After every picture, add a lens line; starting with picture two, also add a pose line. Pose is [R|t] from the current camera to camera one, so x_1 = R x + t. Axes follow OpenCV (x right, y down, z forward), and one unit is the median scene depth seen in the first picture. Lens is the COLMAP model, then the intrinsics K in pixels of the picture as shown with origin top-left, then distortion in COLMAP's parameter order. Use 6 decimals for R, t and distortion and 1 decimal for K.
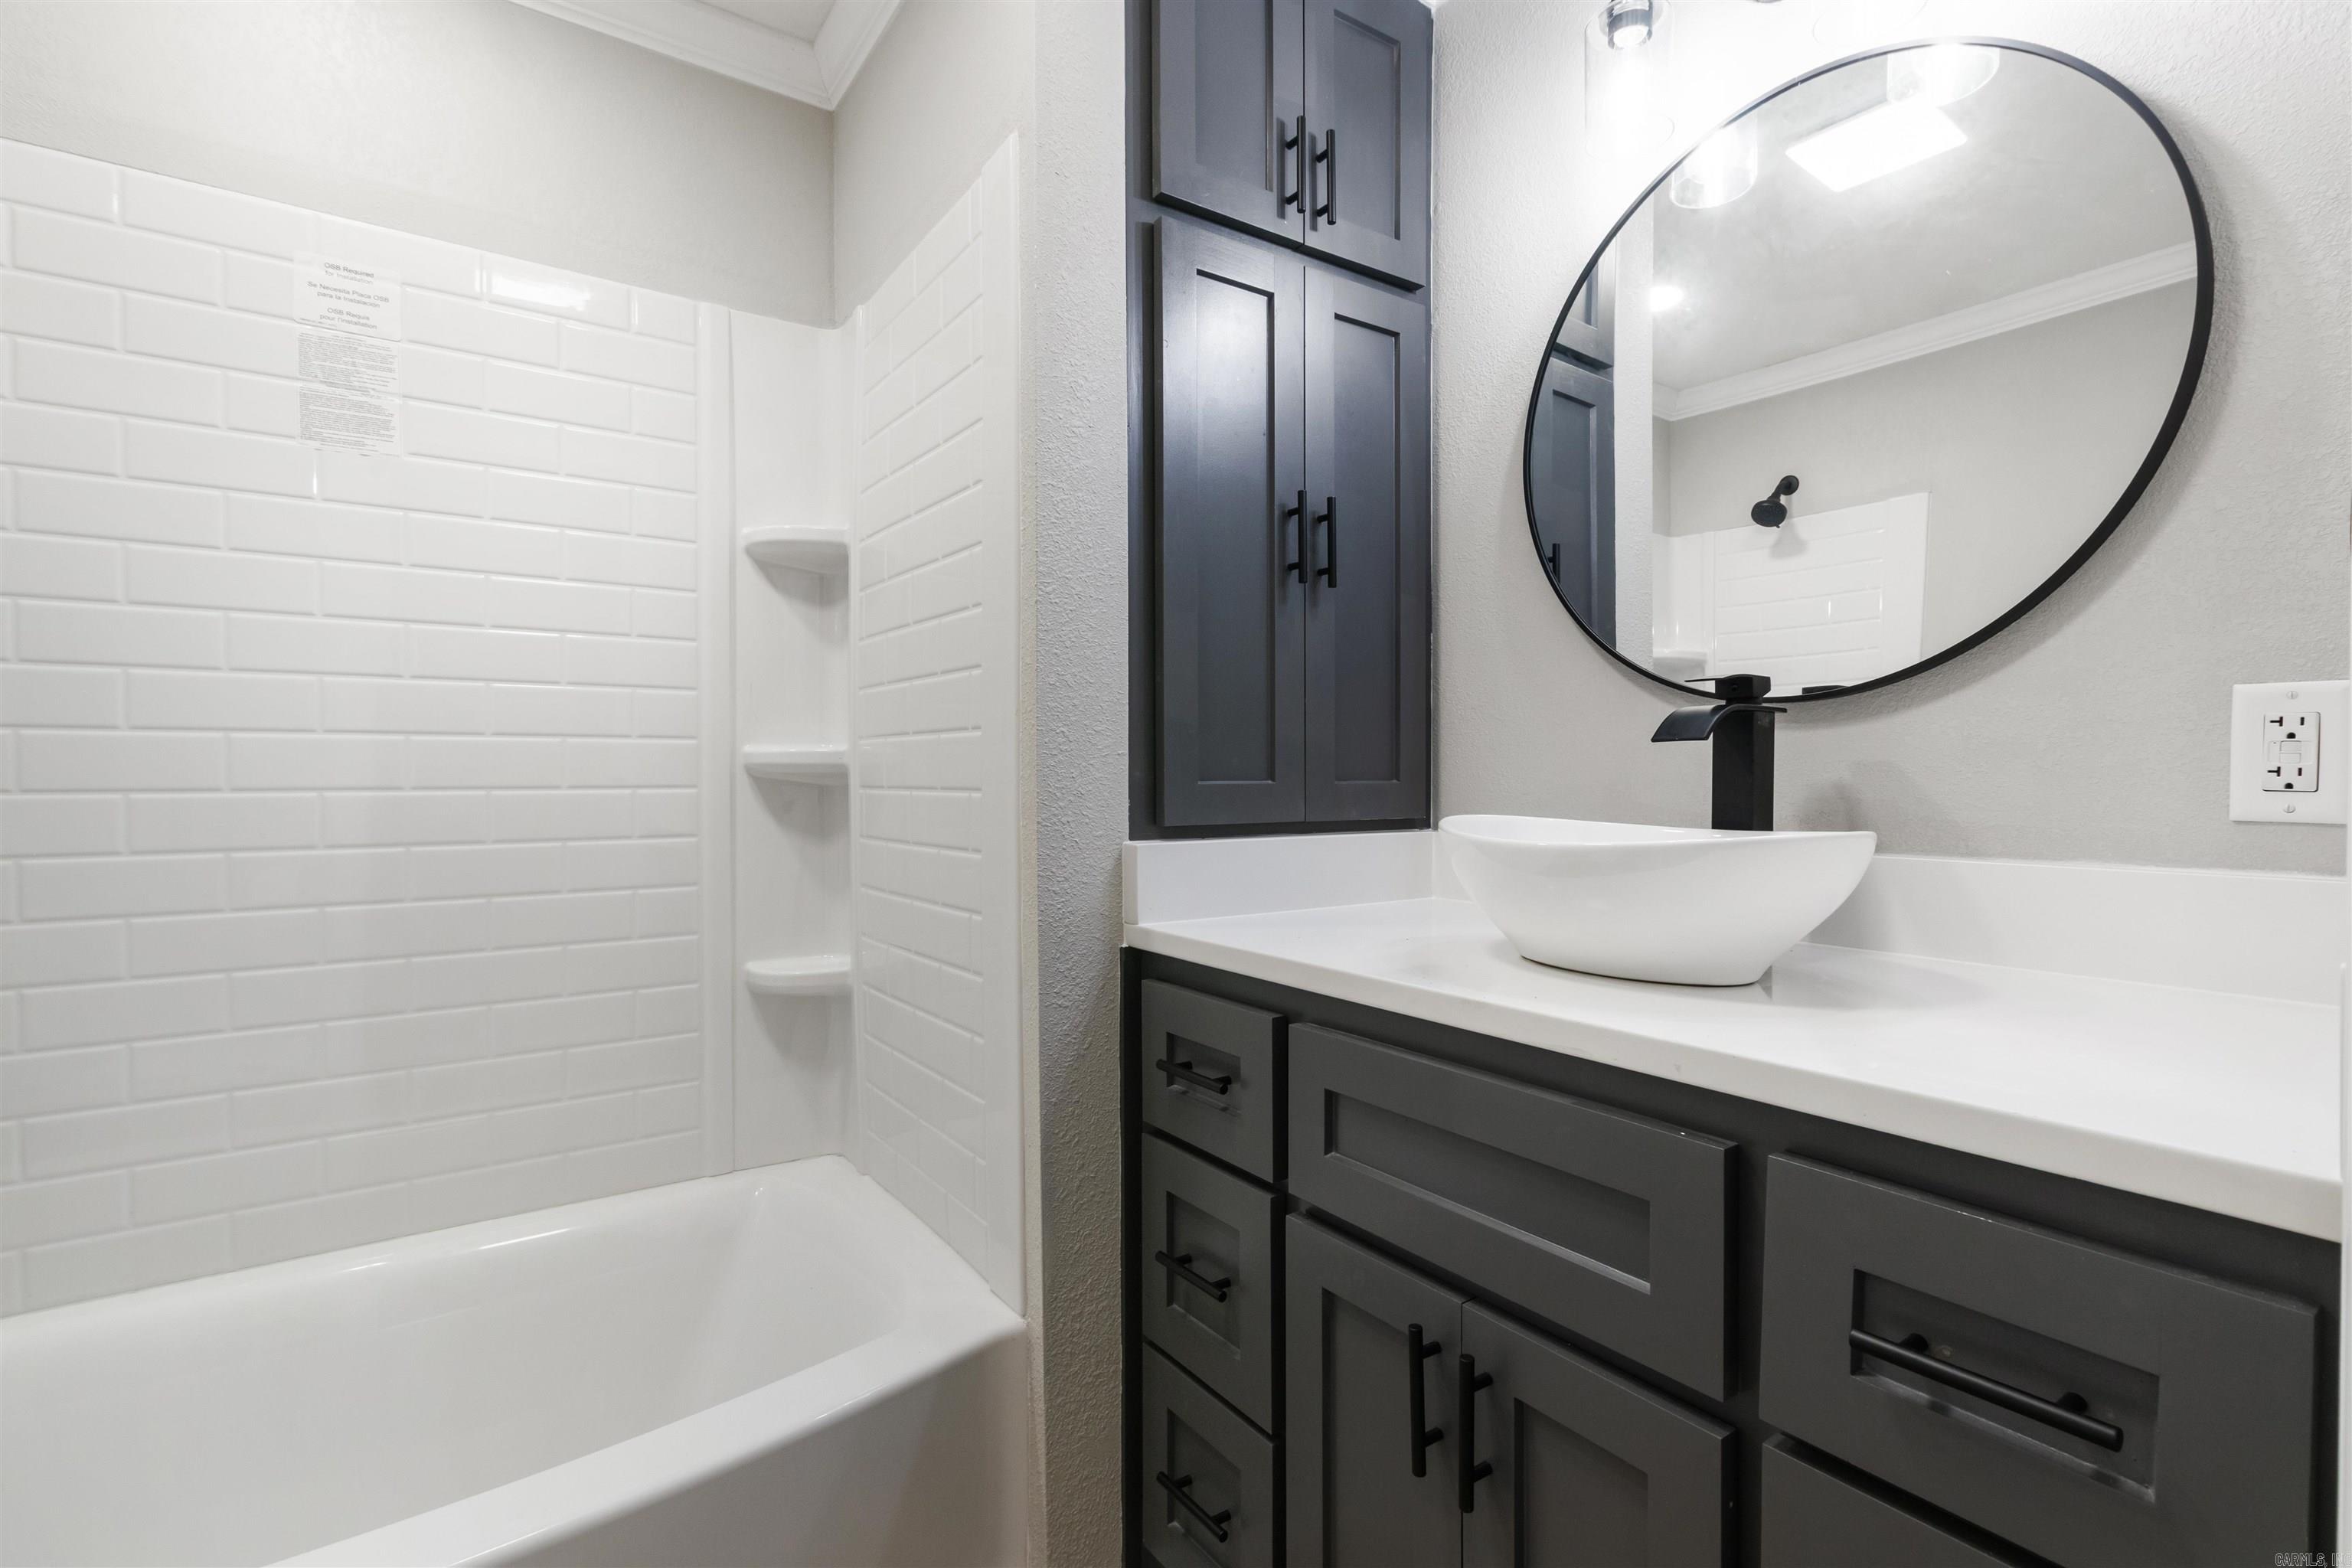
lens RADIAL K [[1096.6, 0, 1171.7], [0, 1096.6, 788.5], [0, 0, 1]] dist [-0.004596, -0.000434]
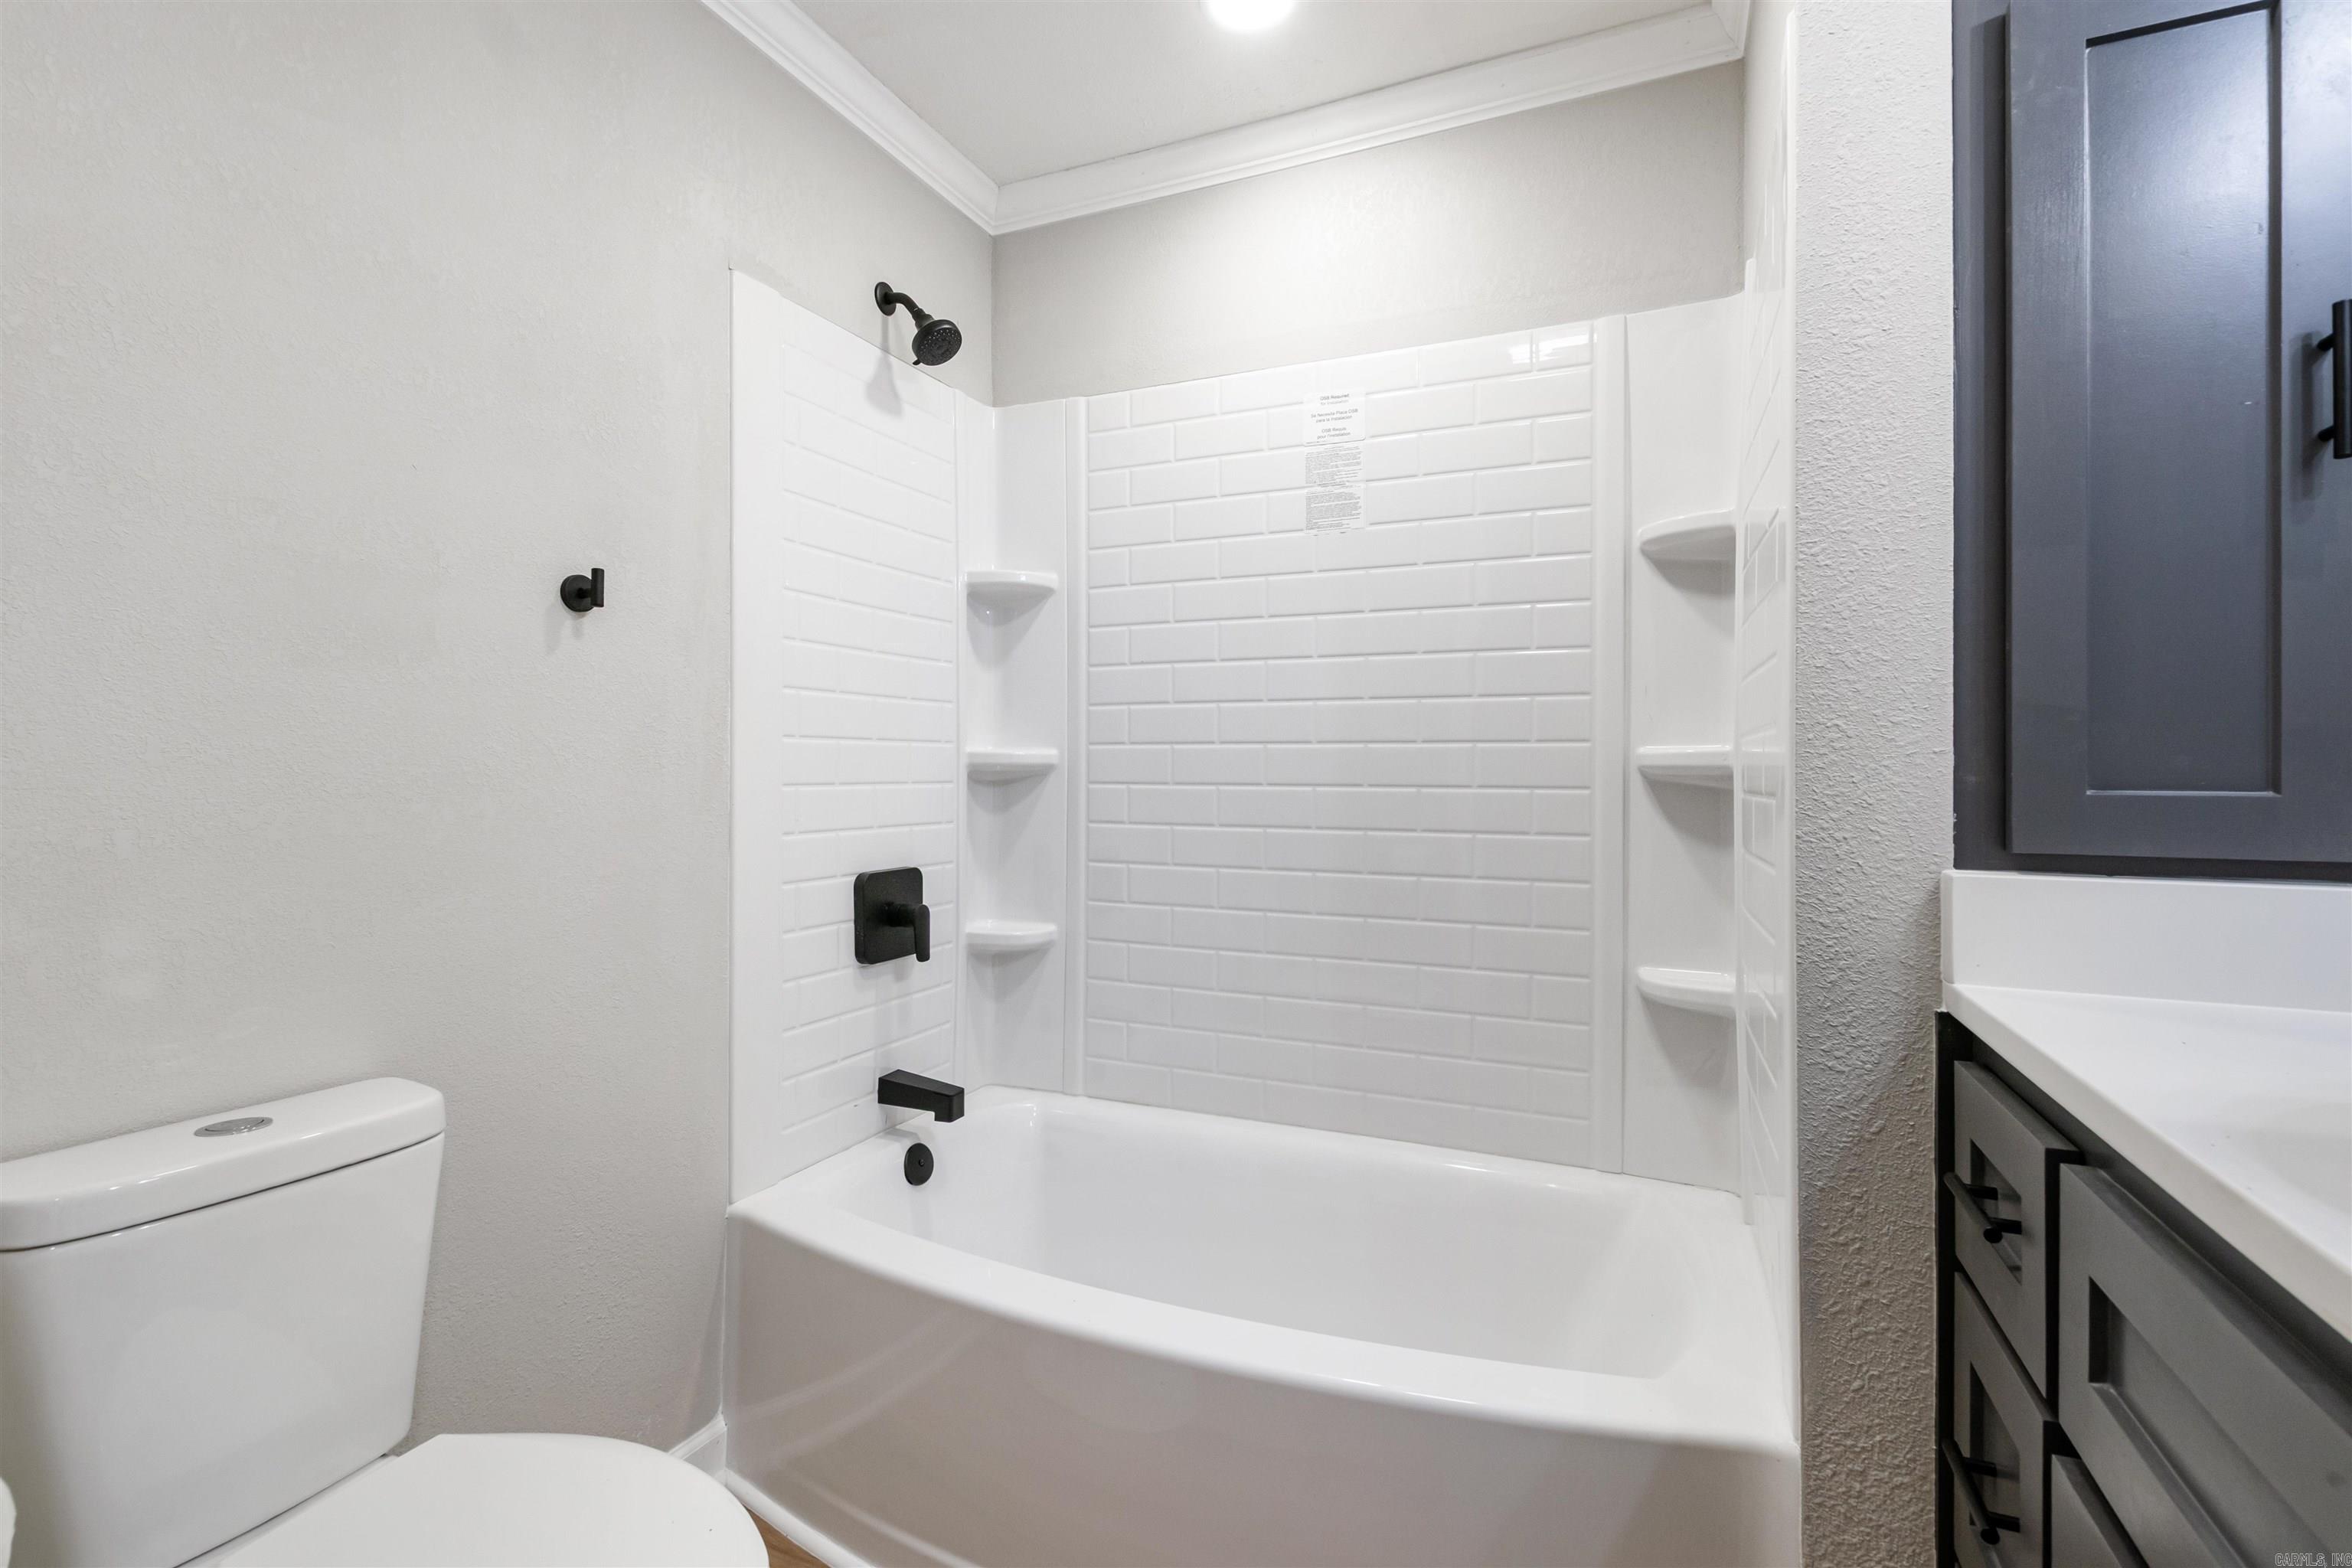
lens RADIAL K [[1096.6, 0, 1162.6], [0, 1096.6, 773.2], [0, 0, 1]] dist [-0.004596, -0.000434]
pose [[0.499864, 0.003727, -0.866096, 0.309234], [-0.017502, 0.999830, -0.005799, -0.003069], [0.865927, 0.018057, 0.499845, 0.159031]]
